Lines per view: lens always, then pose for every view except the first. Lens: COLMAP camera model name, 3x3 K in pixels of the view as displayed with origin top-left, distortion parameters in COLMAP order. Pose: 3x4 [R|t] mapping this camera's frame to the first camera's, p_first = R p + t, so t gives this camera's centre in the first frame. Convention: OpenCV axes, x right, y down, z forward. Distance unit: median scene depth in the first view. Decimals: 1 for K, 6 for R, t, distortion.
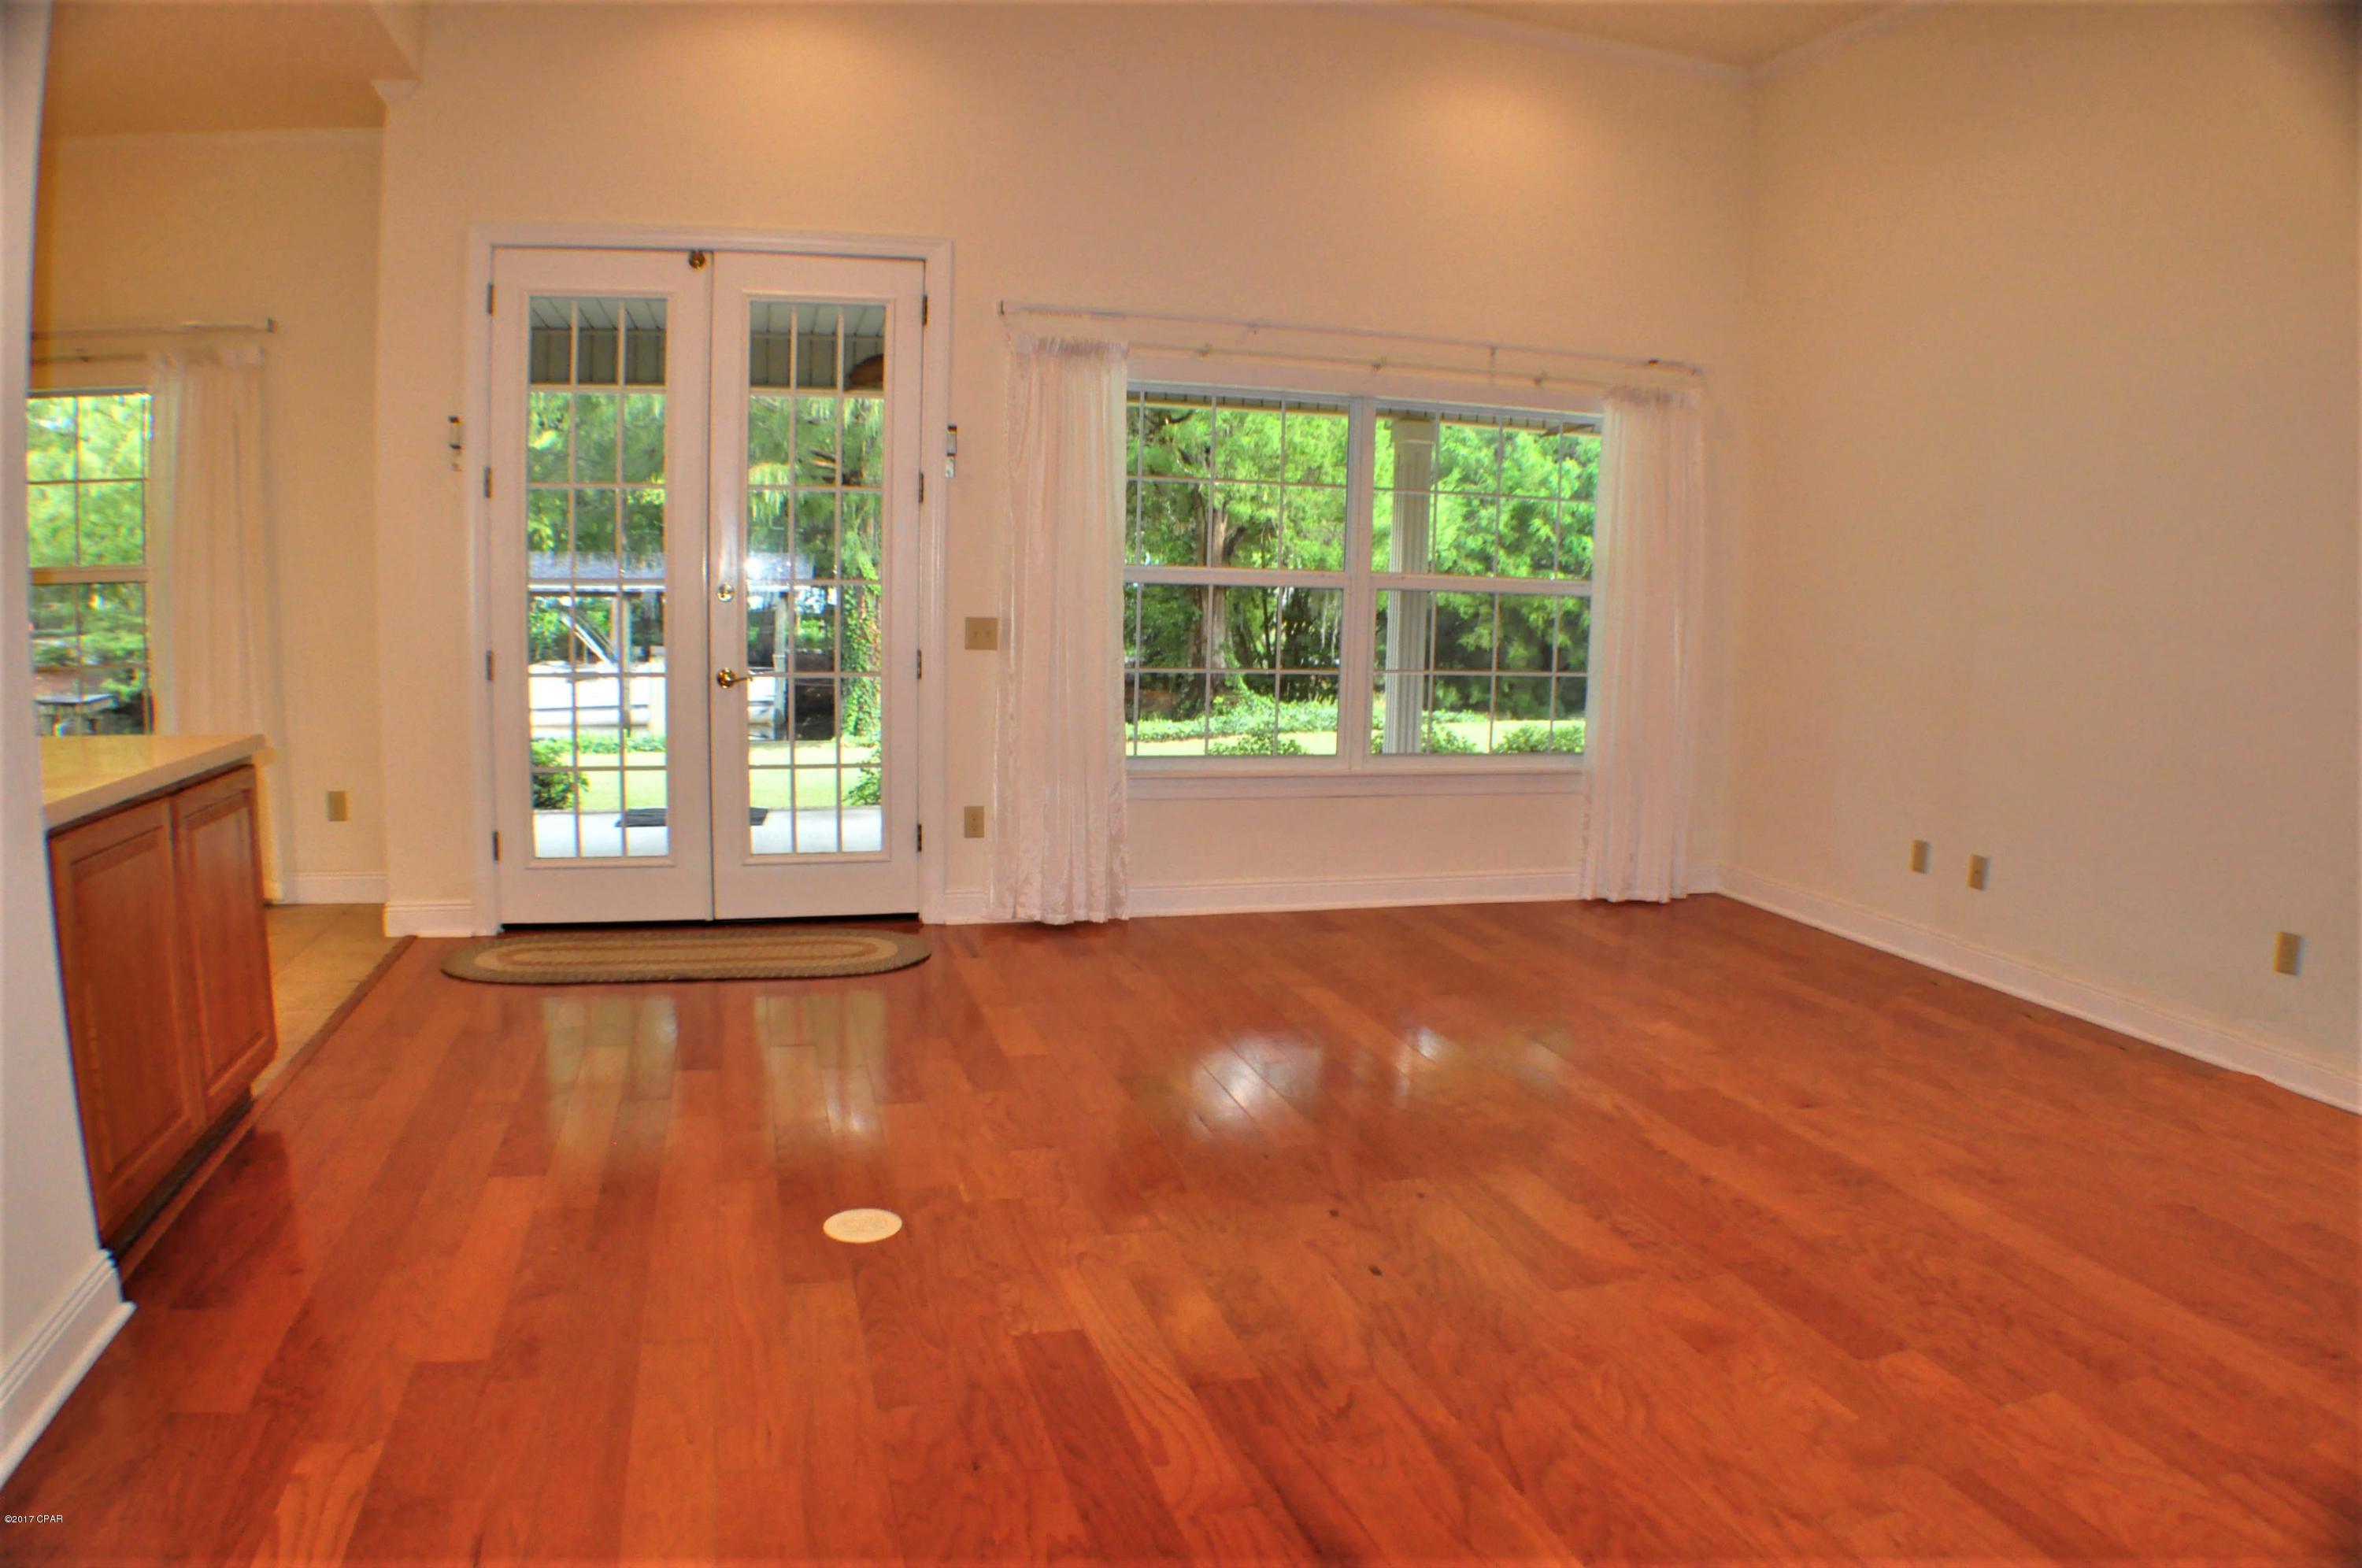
lens RADIAL K [[1528.0, 0, 1167.5], [0, 1528.0, 802.7], [0, 0, 1]] dist [-0.214212, 0.049417]
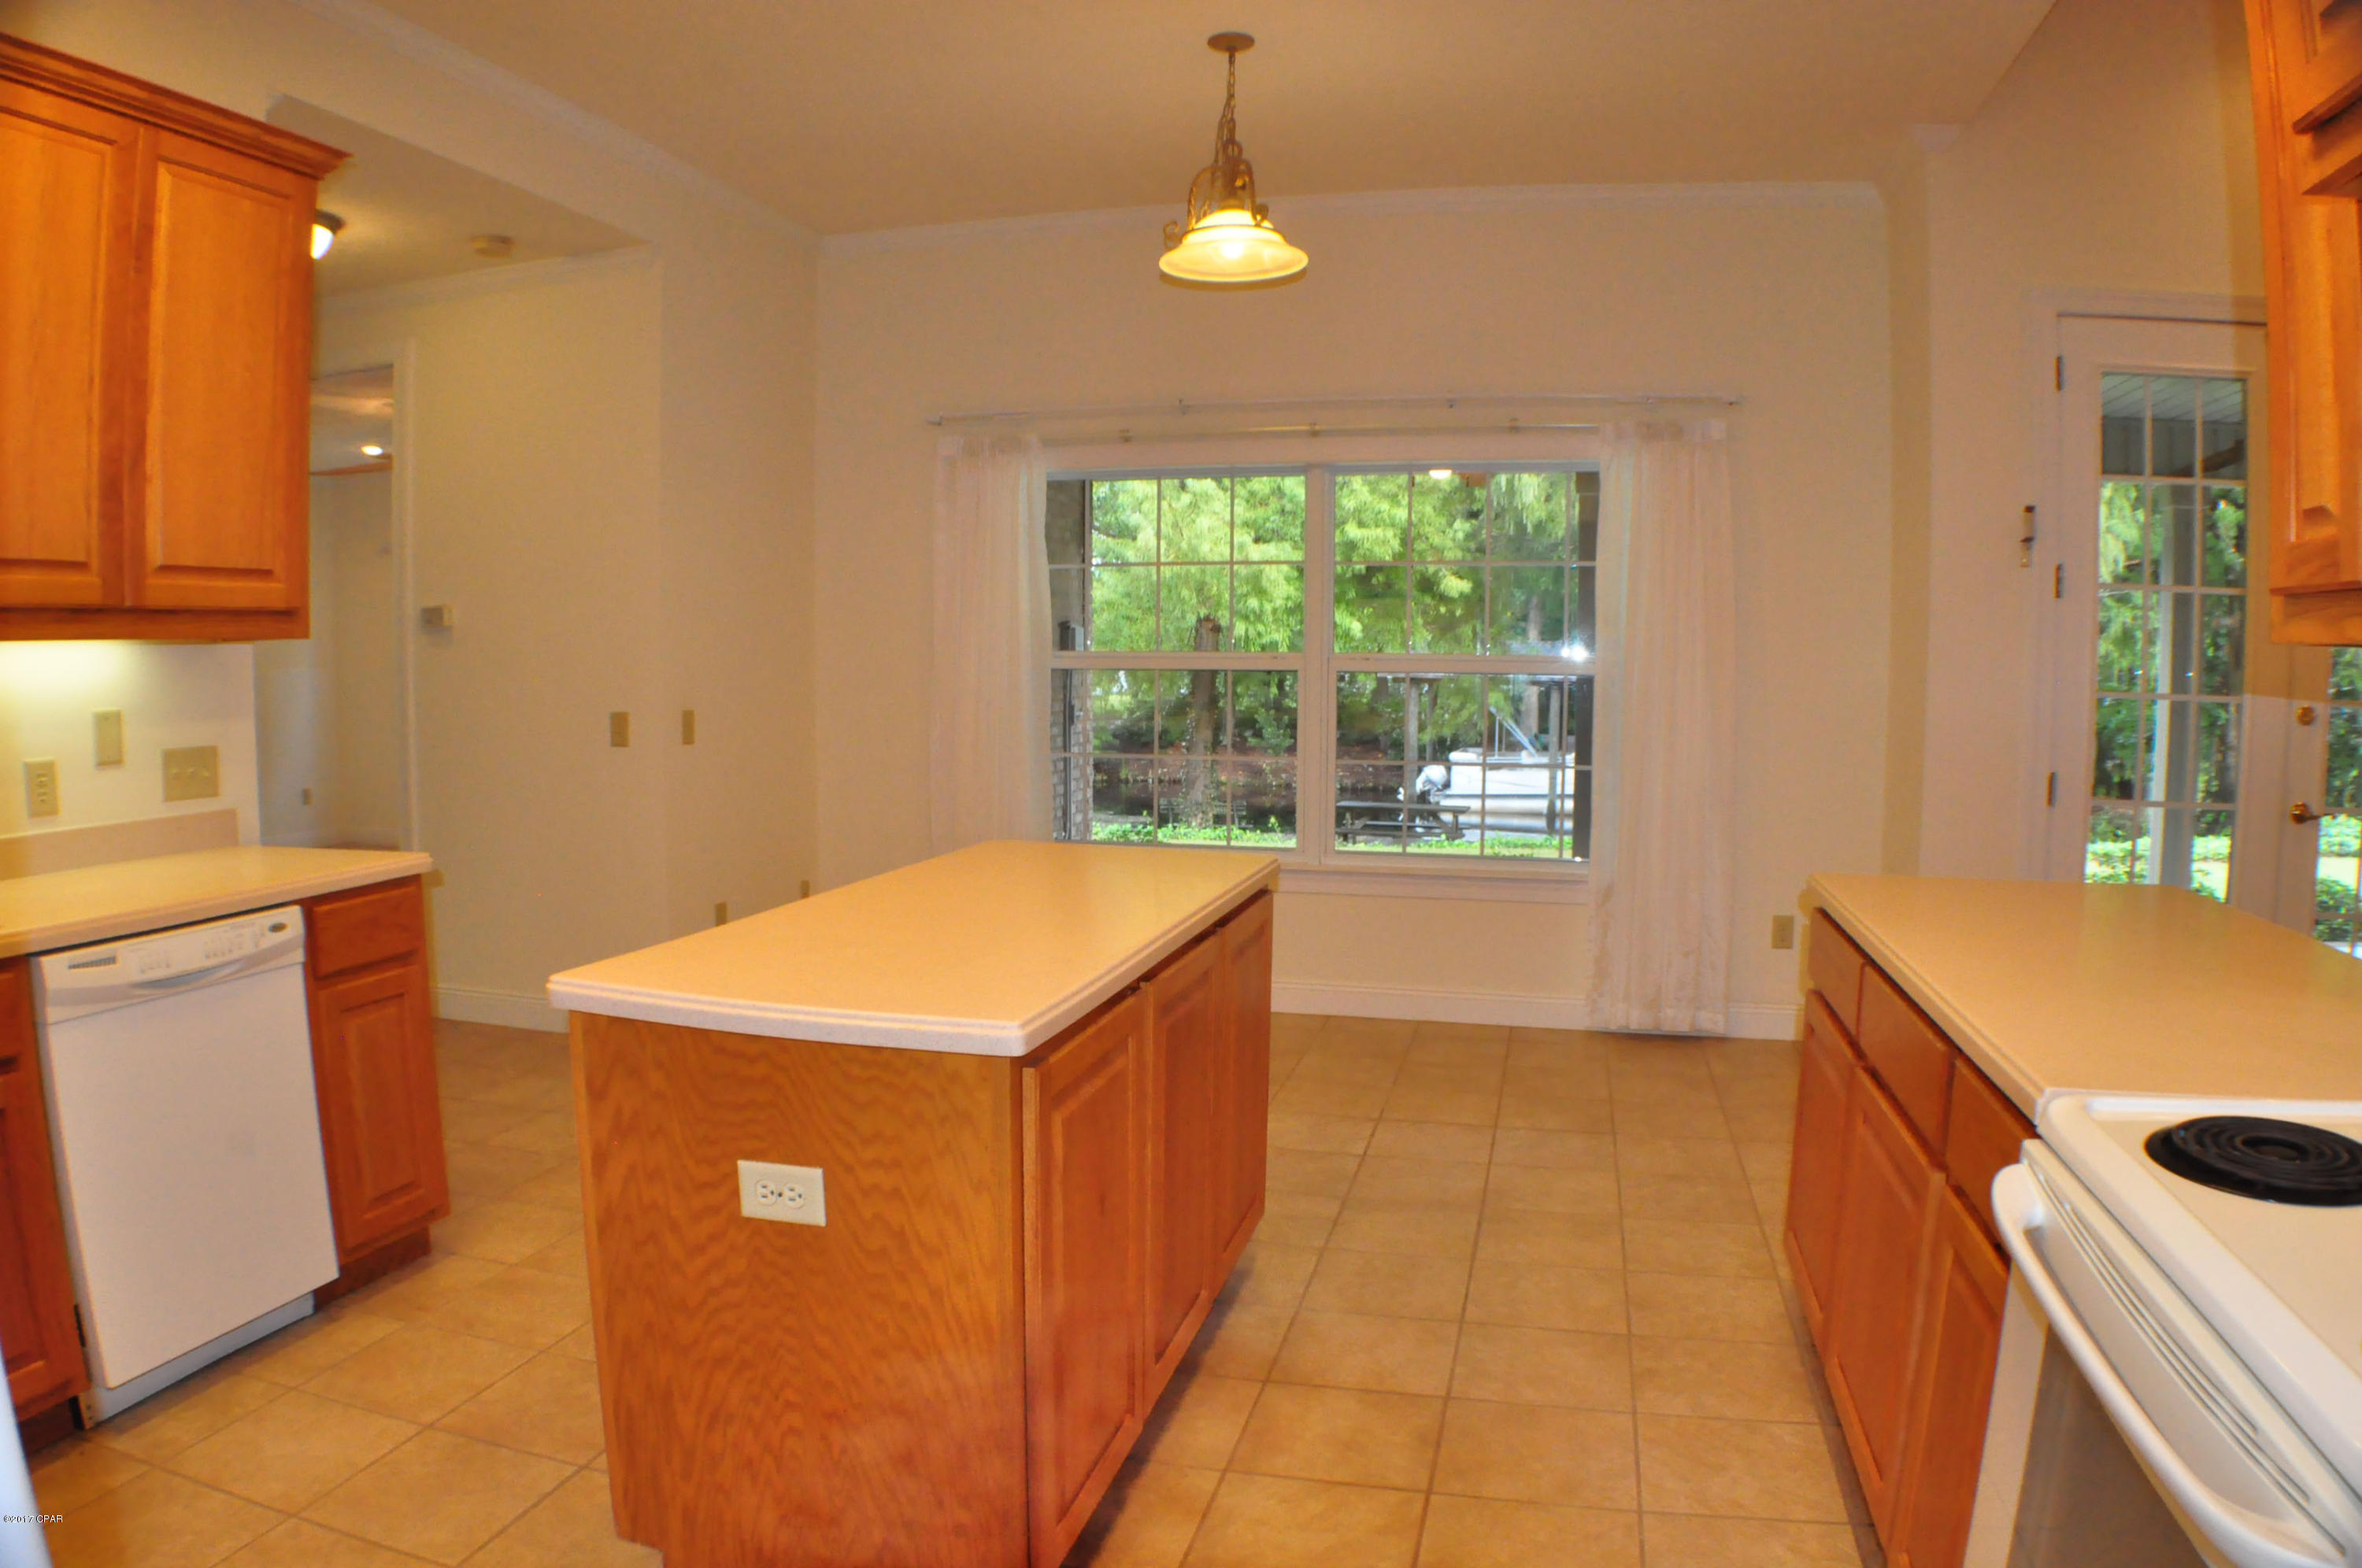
lens RADIAL K [[1528.0, 0, 1167.5], [0, 1528.0, 802.7], [0, 0, 1]] dist [-0.214212, 0.049417]
pose [[0.862851, 0.028364, -0.504662, -0.495903], [-0.057300, 0.997477, -0.041907, -0.018744], [0.502200, 0.065077, 0.862299, -0.001895]]
